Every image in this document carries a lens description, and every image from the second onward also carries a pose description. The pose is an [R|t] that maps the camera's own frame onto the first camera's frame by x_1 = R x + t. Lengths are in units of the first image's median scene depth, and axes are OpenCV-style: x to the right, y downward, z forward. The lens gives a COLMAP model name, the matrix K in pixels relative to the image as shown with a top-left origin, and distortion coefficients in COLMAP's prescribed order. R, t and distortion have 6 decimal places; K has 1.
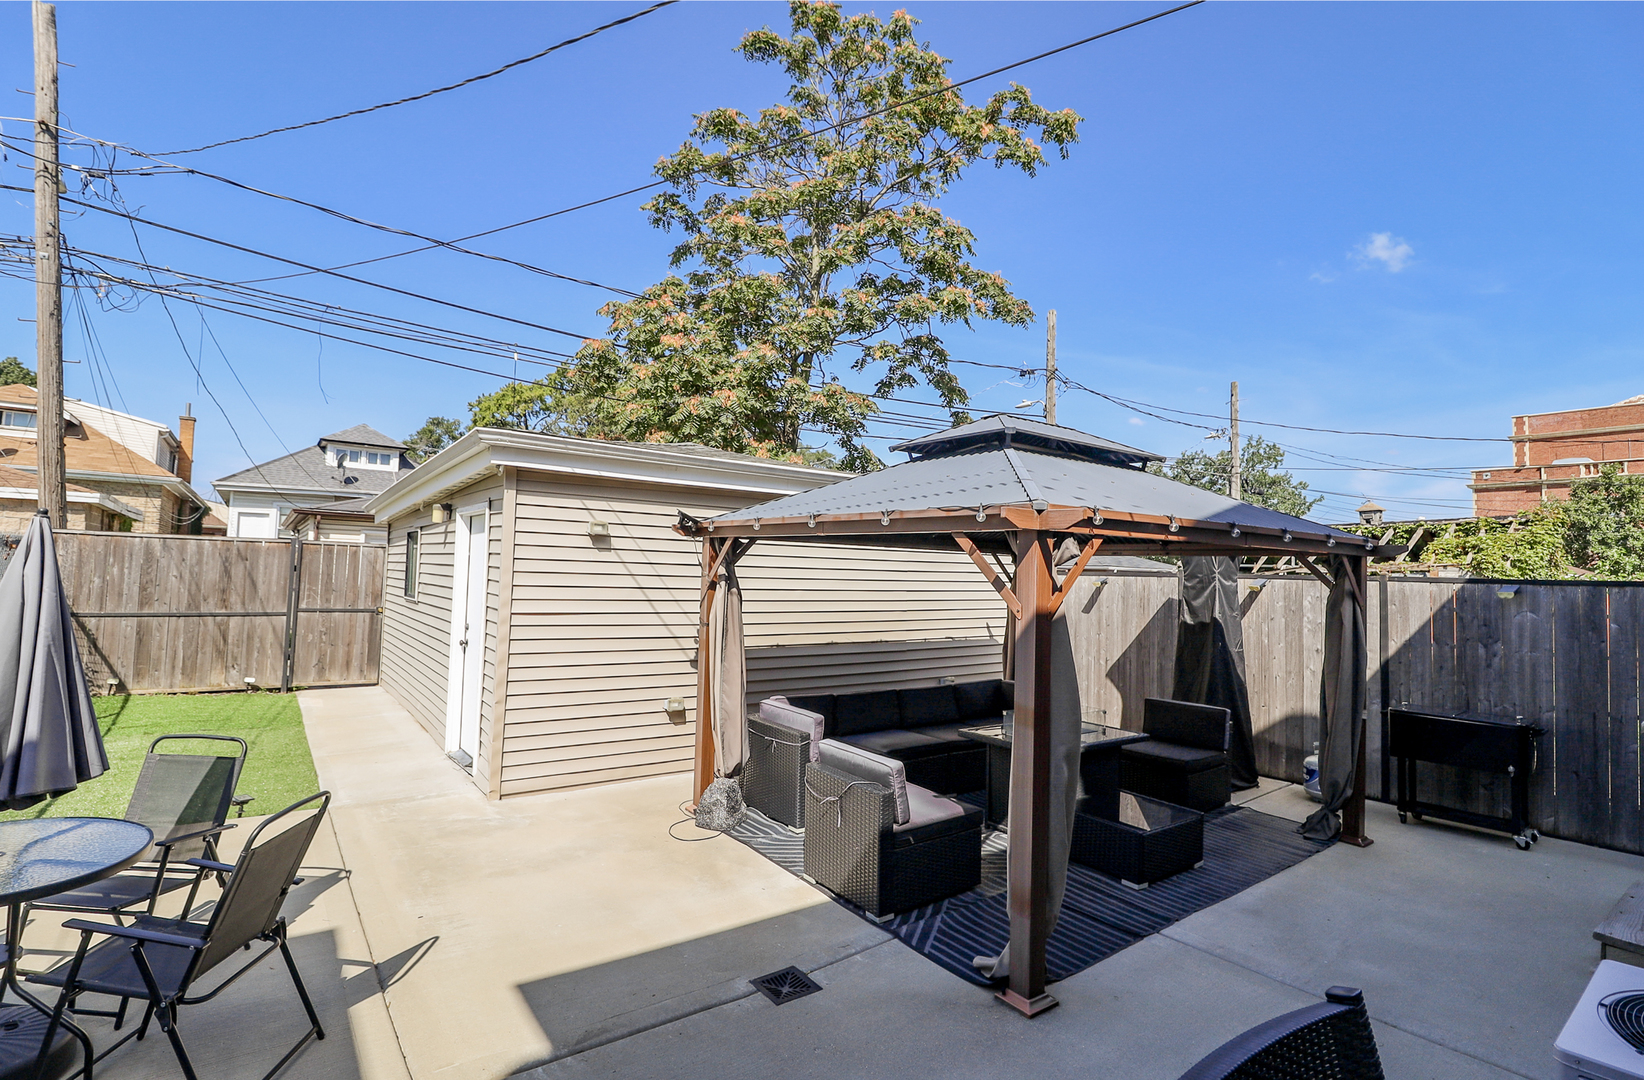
lens RADIAL K [[769.4, 0, 812.2], [0, 769.4, 539.6], [0, 0, 1]] dist [-0.000762, -0.011059]
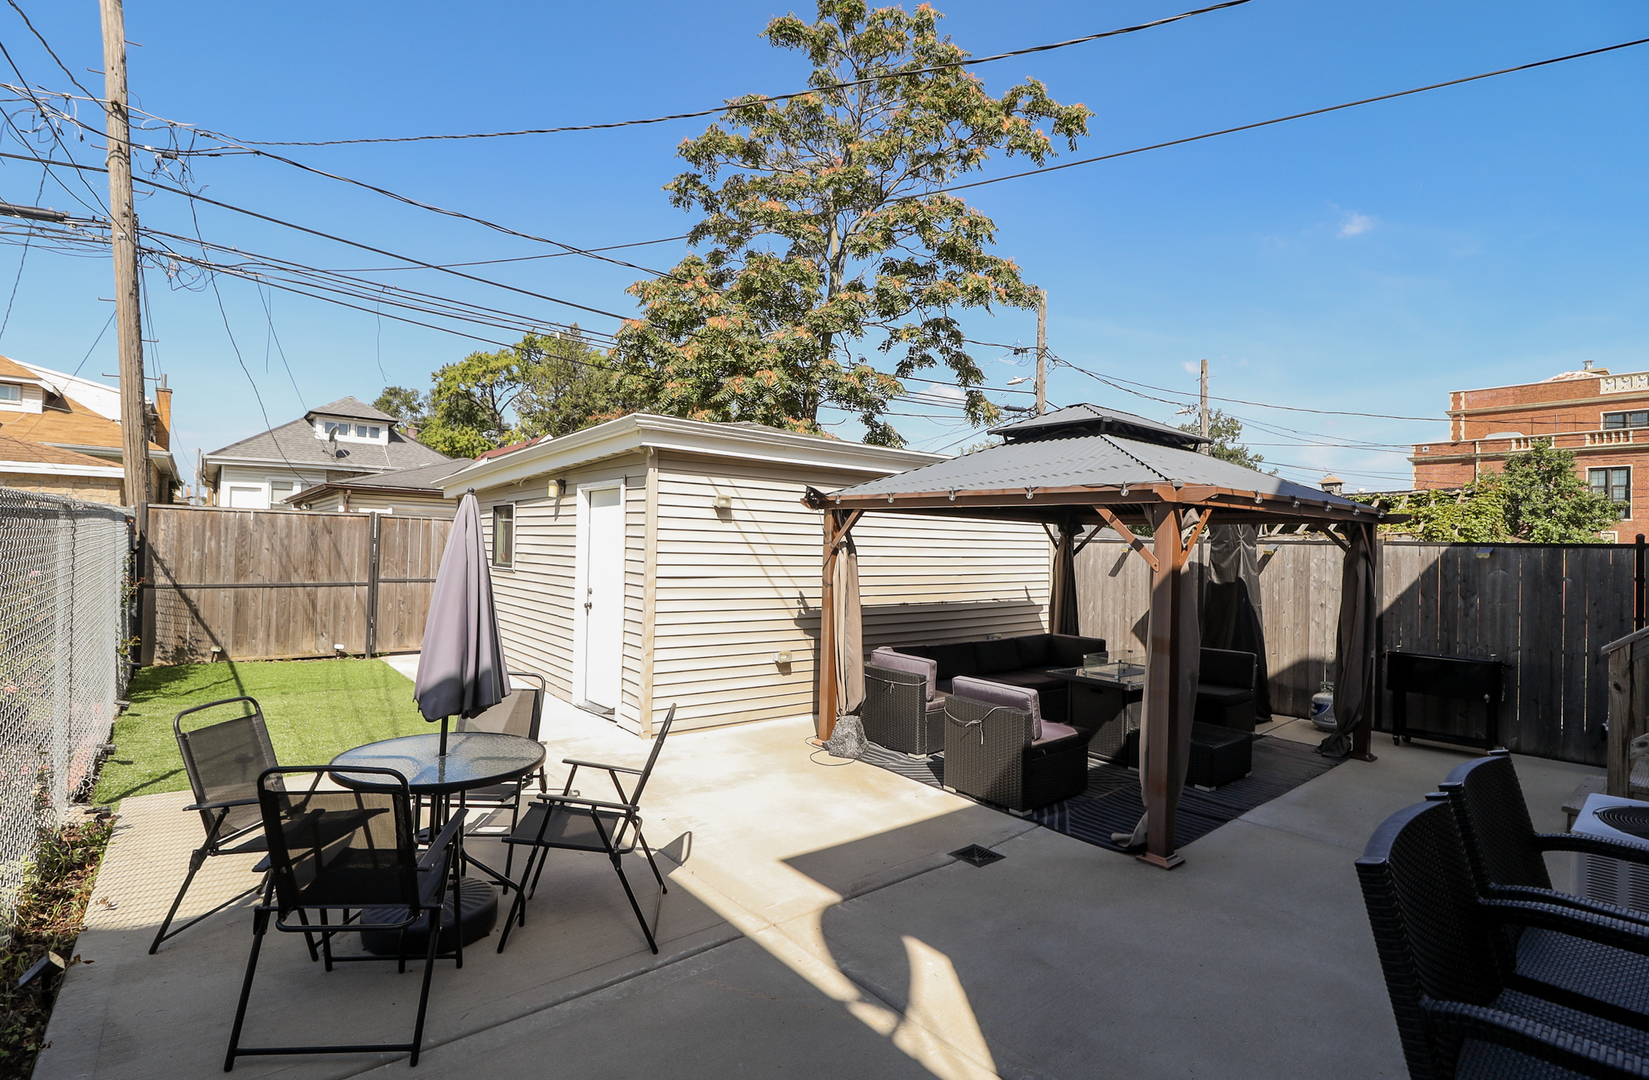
lens RADIAL K [[769.5, 0, 824.6], [0, 769.5, 543.3], [0, 0, 1]] dist [-0.000697, -0.012238]
pose [[0.998199, -0.005986, 0.059694, -0.132225], [0.003581, 0.999180, 0.040329, 0.000623], [-0.059887, -0.040043, 0.997402, -0.092141]]
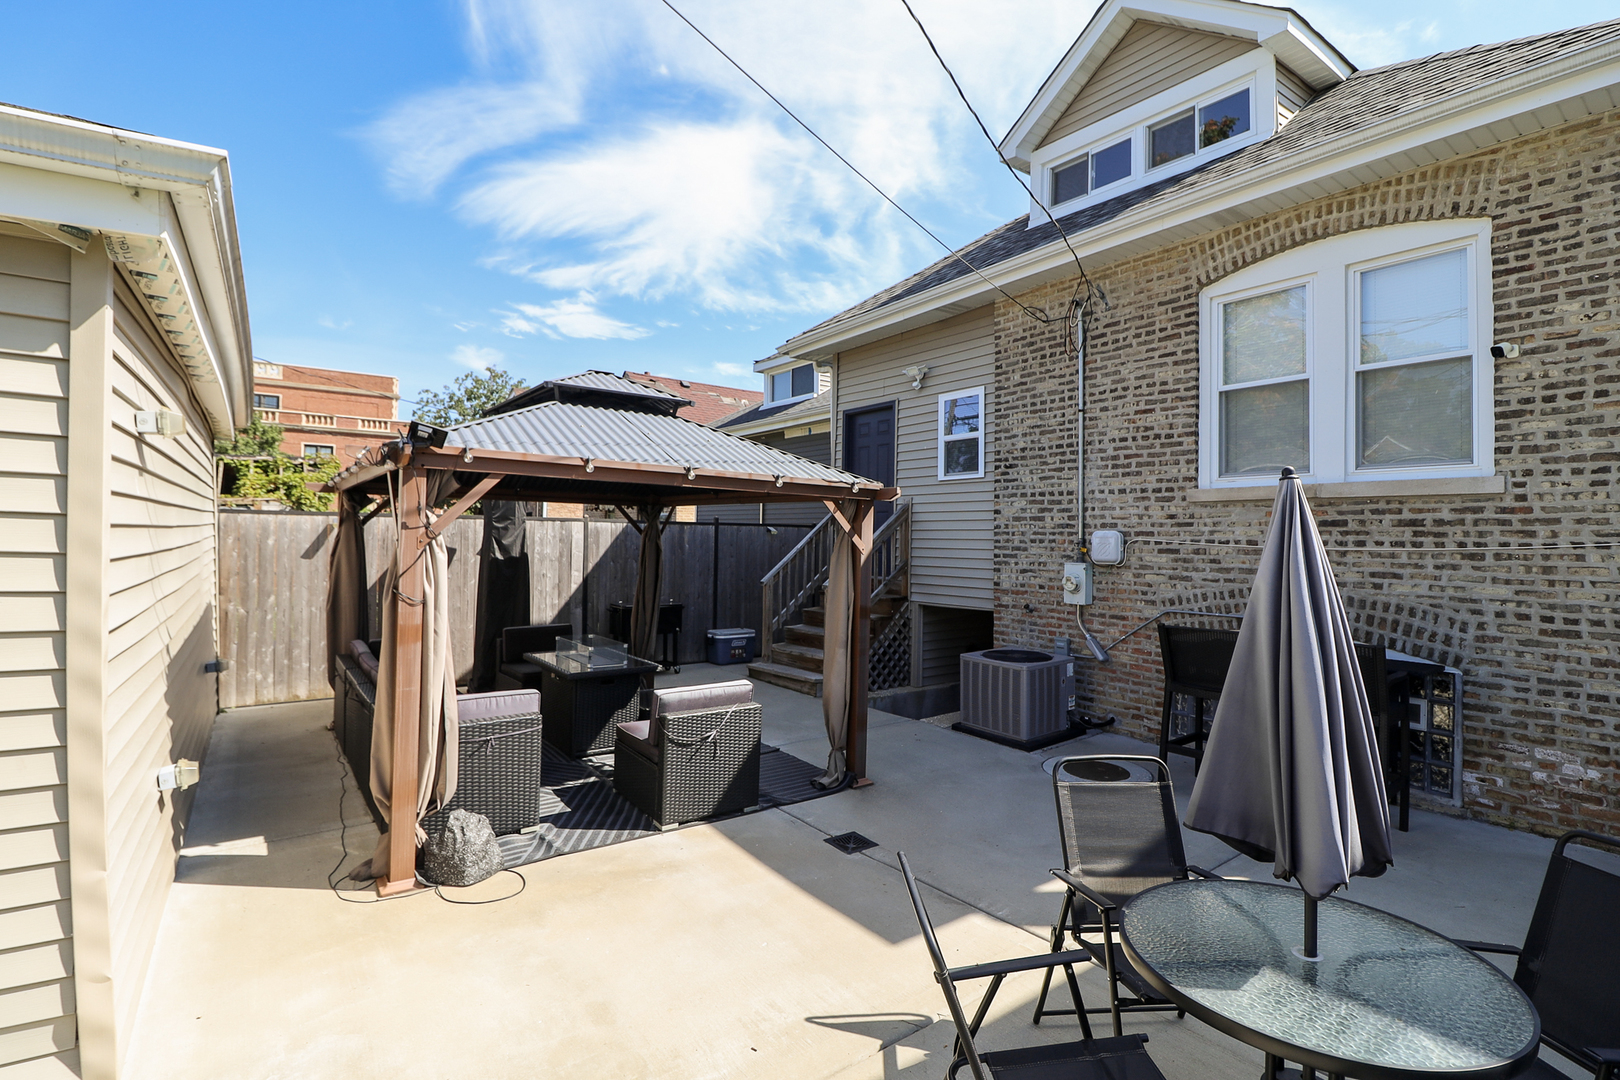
lens RADIAL K [[759.5, 0, 824.9], [0, 759.5, 541.8], [0, 0, 1]] dist [0.000451, -0.014531]
pose [[-0.027598, -0.036560, 0.998950, -0.478838], [-0.064604, 0.997307, 0.034715, 0.009527], [-0.997529, -0.063578, -0.029885, 0.410181]]
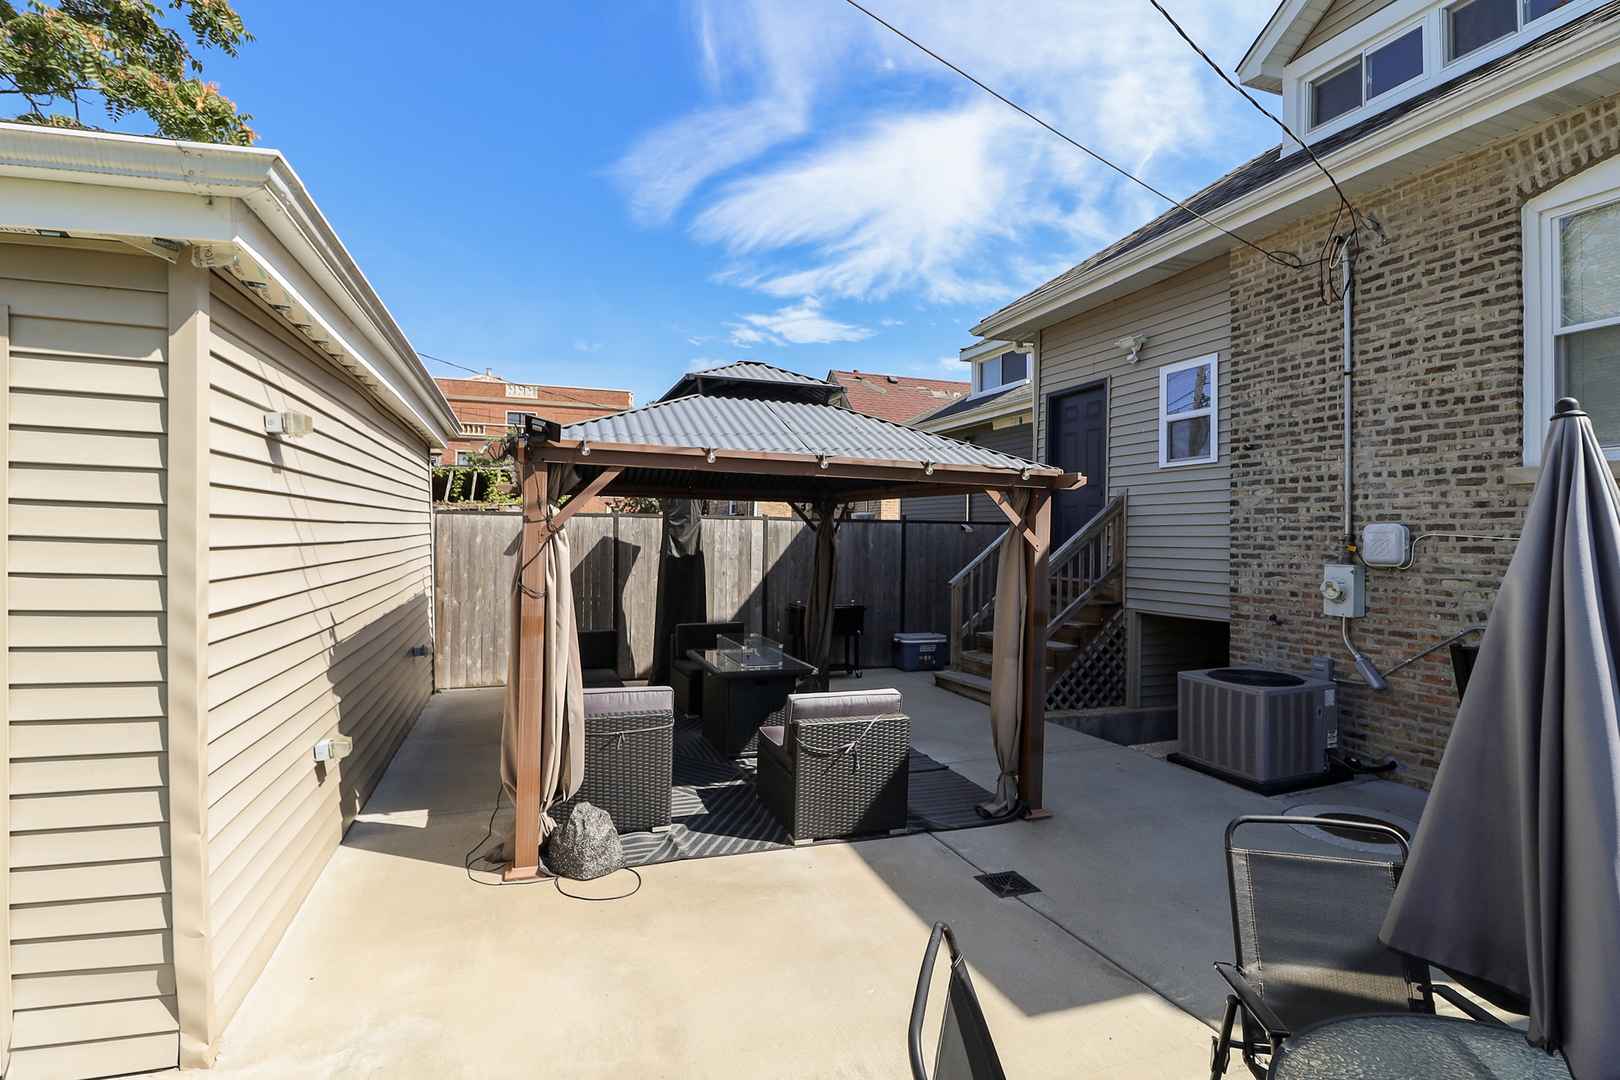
lens RADIAL K [[780.7, 0, 811.4], [0, 780.7, 545.9], [0, 0, 1]] dist [0.002006, -0.014530]
pose [[0.281762, -0.039031, 0.958690, -0.436976], [-0.048847, 0.997293, 0.054959, 0.012726], [-0.958240, -0.062314, 0.279093, 0.360818]]
